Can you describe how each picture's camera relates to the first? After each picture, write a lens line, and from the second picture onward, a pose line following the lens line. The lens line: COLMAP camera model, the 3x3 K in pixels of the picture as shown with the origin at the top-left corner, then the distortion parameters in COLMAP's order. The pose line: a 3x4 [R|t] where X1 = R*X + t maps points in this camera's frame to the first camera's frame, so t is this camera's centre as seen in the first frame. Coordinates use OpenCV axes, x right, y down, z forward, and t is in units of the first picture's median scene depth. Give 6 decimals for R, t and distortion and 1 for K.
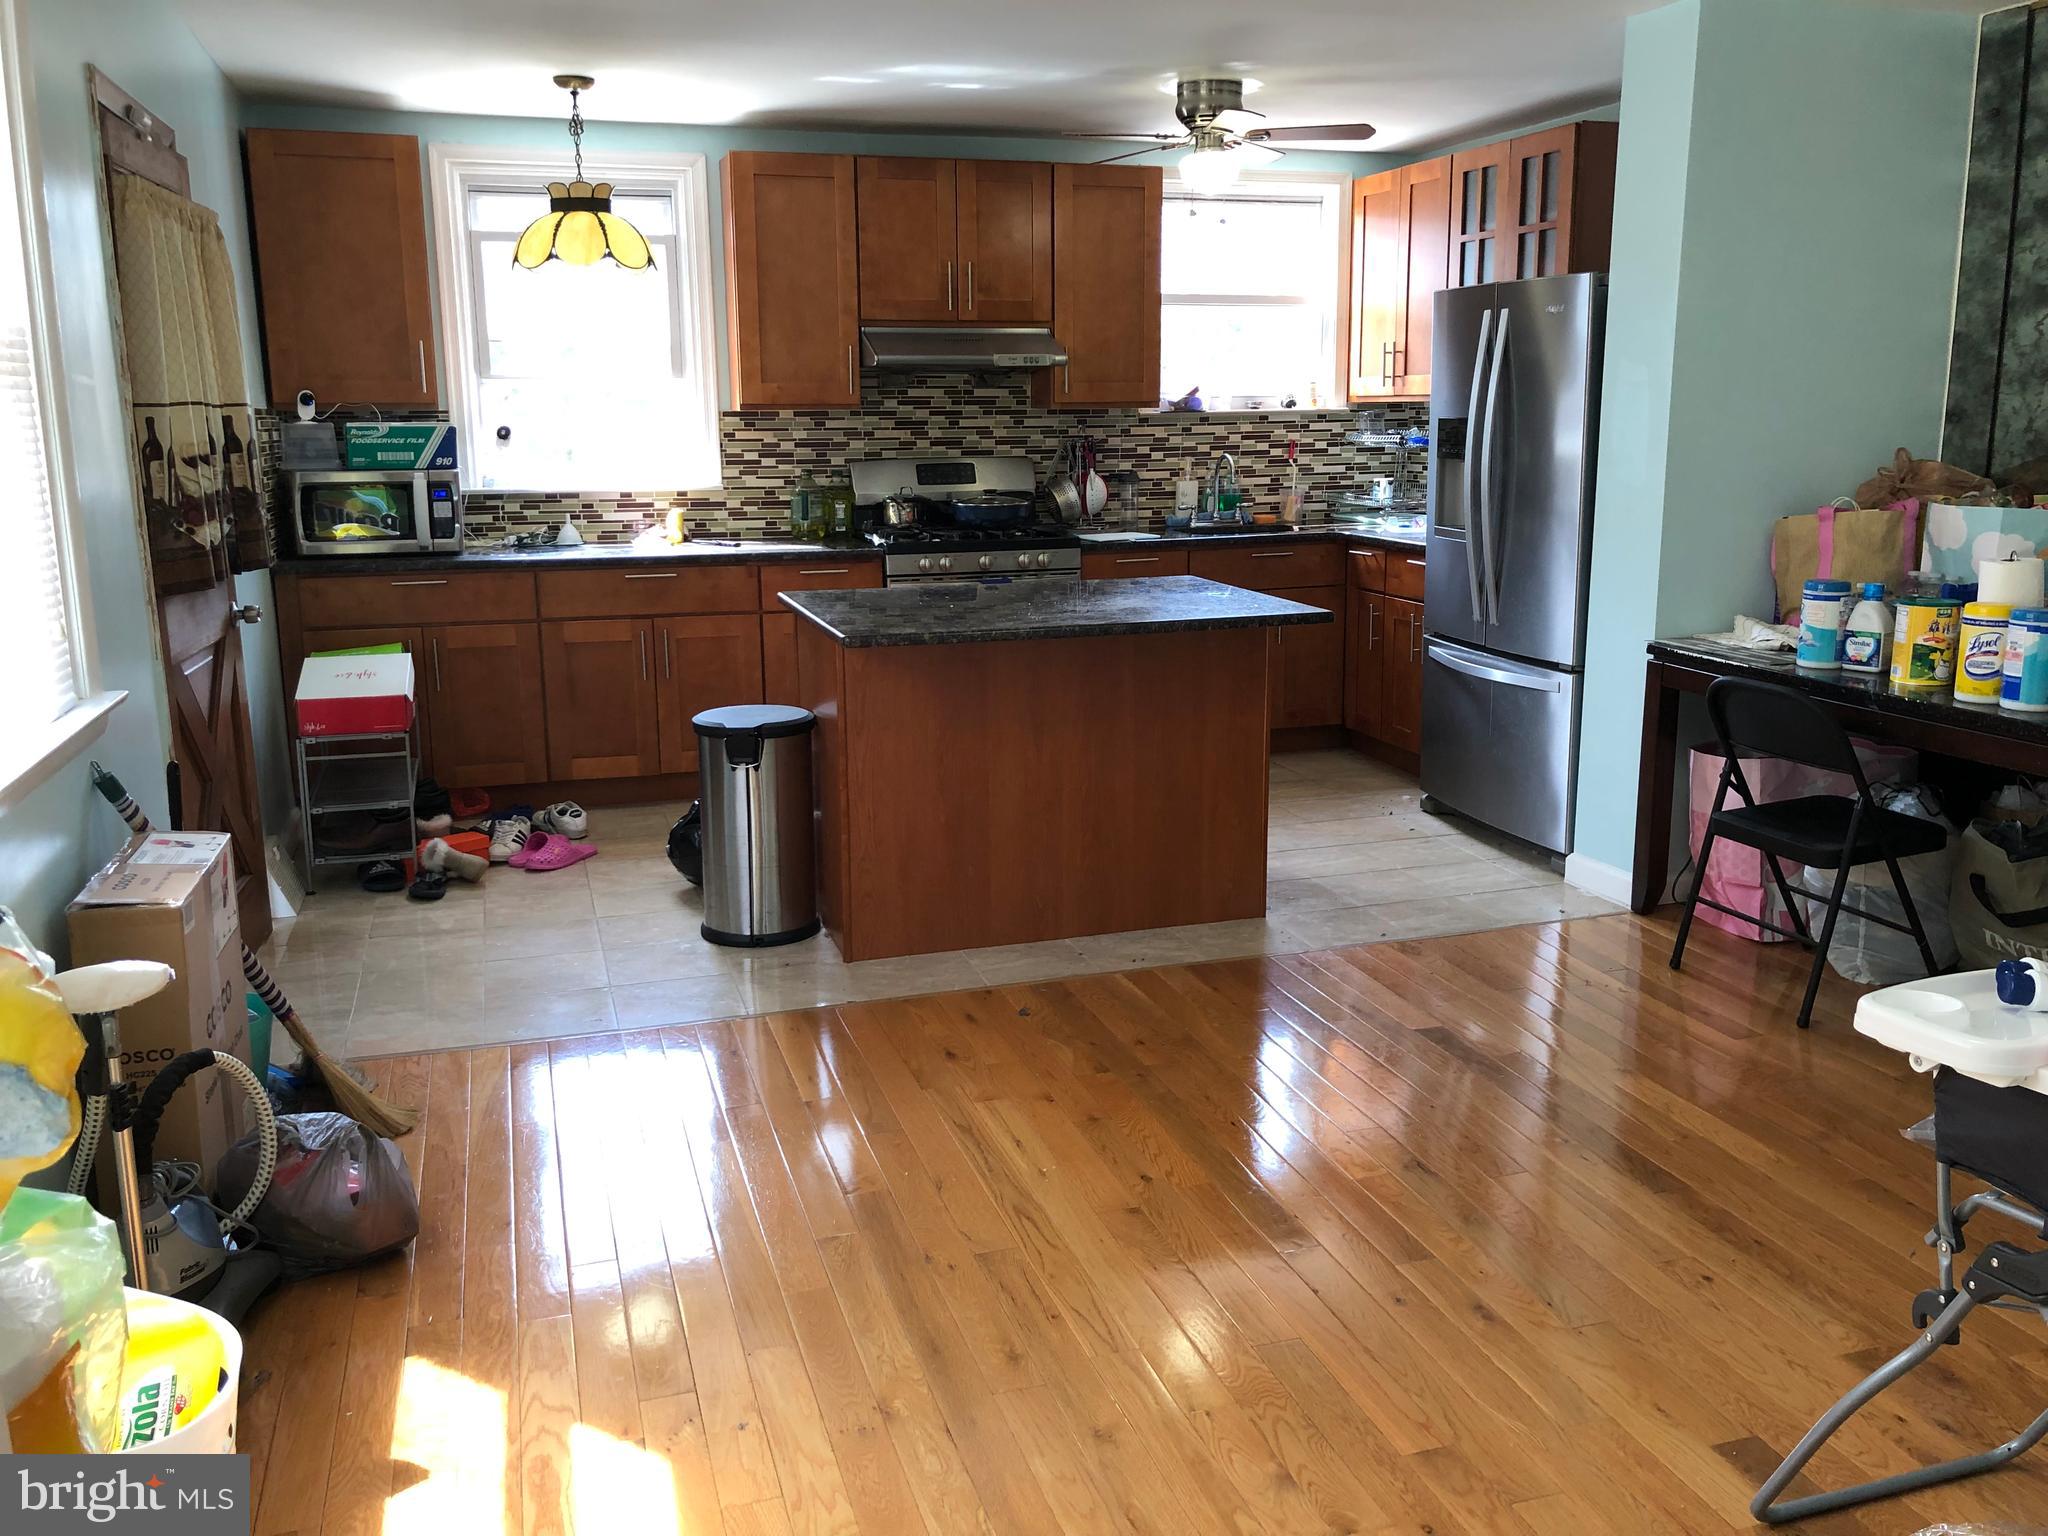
lens RADIAL K [[1648.4, 0, 1026.2], [0, 1648.4, 760.5], [0, 0, 1]] dist [0.118322, -0.352013]
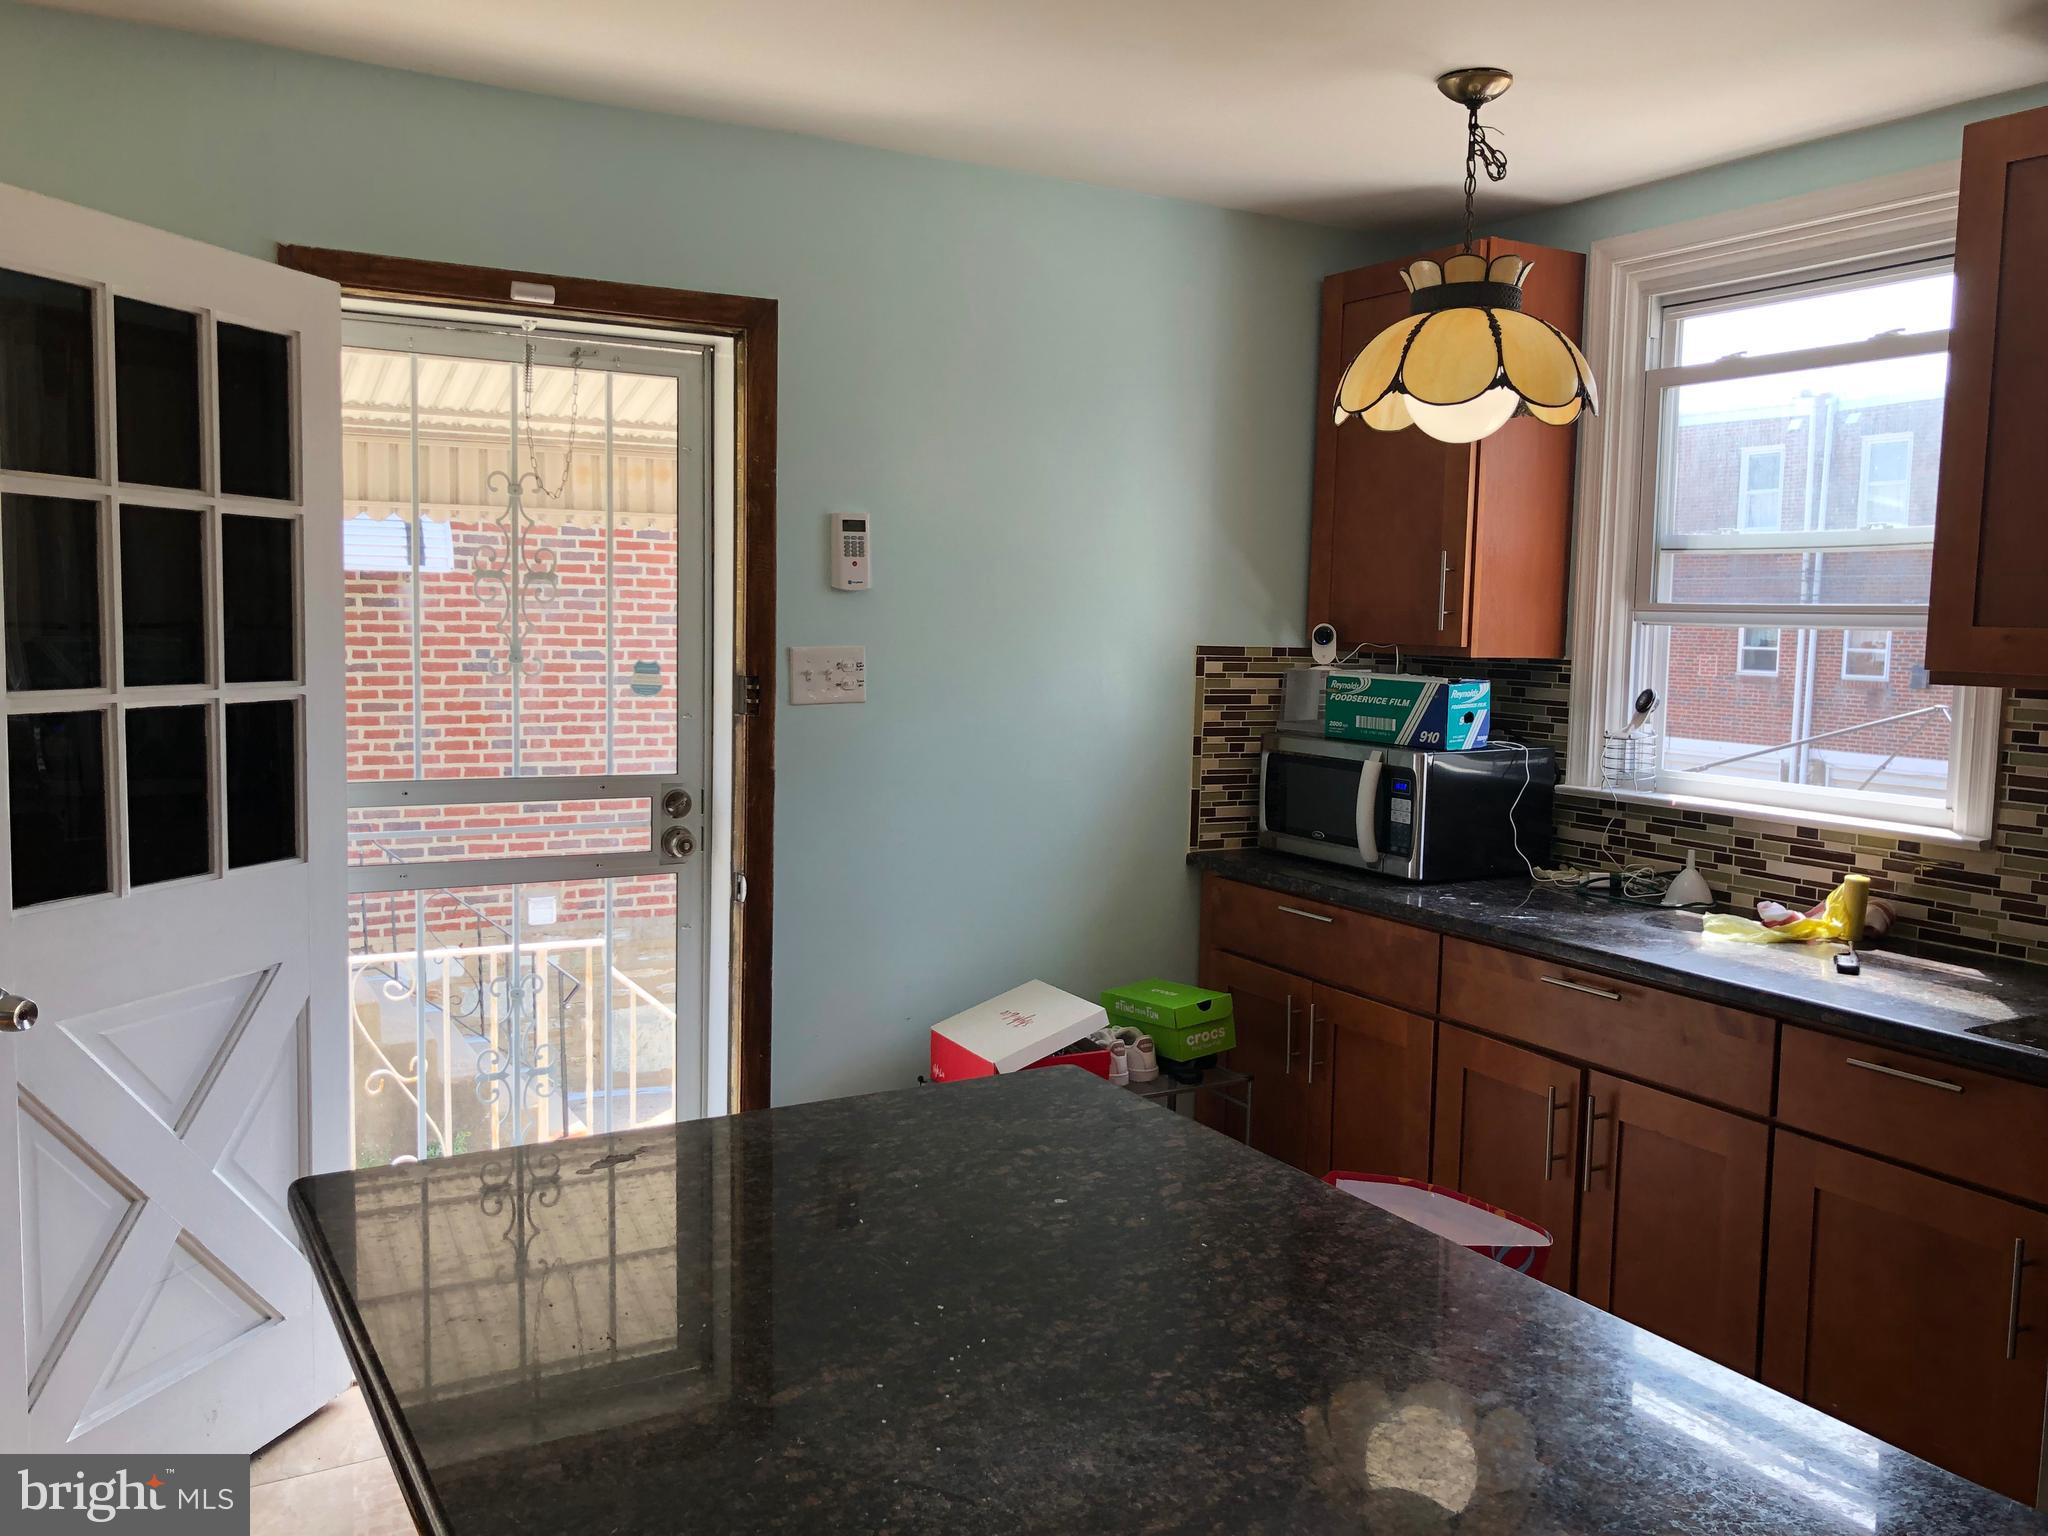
lens RADIAL K [[1663.1, 0, 1026.5], [0, 1663.1, 758.3], [0, 0, 1]] dist [0.025795, -0.019390]
pose [[0.225421, 0.097609, -0.969360, 0.203772], [-0.230471, 0.972071, 0.044287, -0.146845], [0.946609, 0.213427, 0.241621, 0.628156]]
